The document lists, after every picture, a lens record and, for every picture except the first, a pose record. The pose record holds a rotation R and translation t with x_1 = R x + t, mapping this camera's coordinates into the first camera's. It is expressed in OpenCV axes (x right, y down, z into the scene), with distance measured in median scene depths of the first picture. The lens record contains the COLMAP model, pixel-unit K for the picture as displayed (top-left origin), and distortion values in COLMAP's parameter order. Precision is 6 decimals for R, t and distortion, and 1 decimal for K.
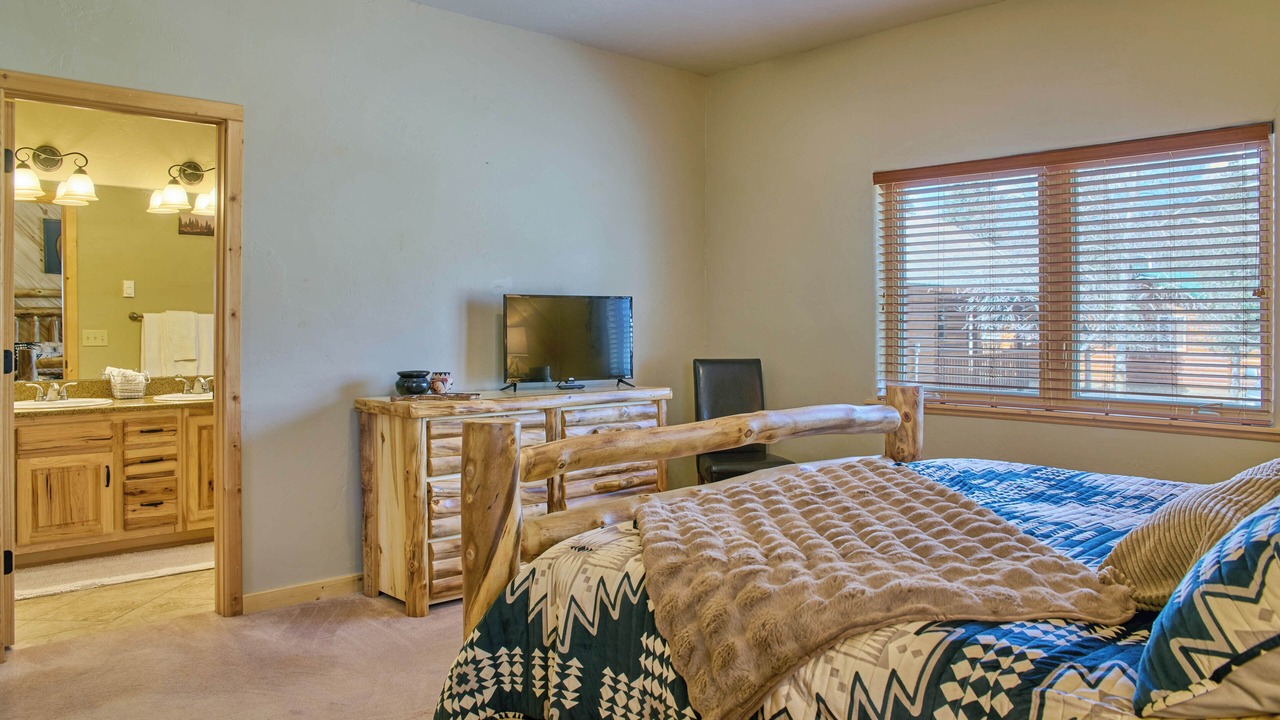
lens RADIAL K [[937.1, 0, 640.2], [0, 937.1, 365.9], [0, 0, 1]] dist [-0.096860, 0.096690]
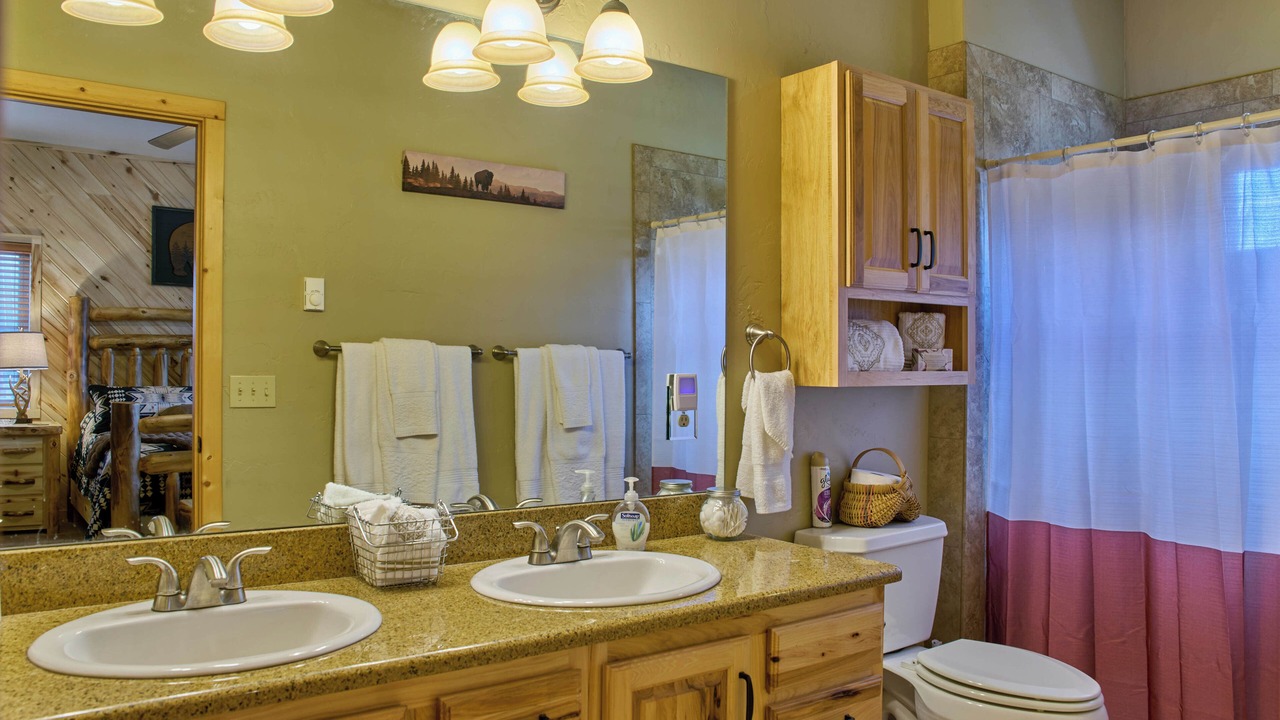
lens RADIAL K [[937.1, 0, 640.2], [0, 937.1, 365.9], [0, 0, 1]] dist [-0.096860, 0.096690]
pose [[0.997096, 0.008649, -0.075665, -0.238538], [-0.011532, 0.999221, -0.037745, -0.019721], [0.075280, 0.038508, 0.996419, 0.351375]]
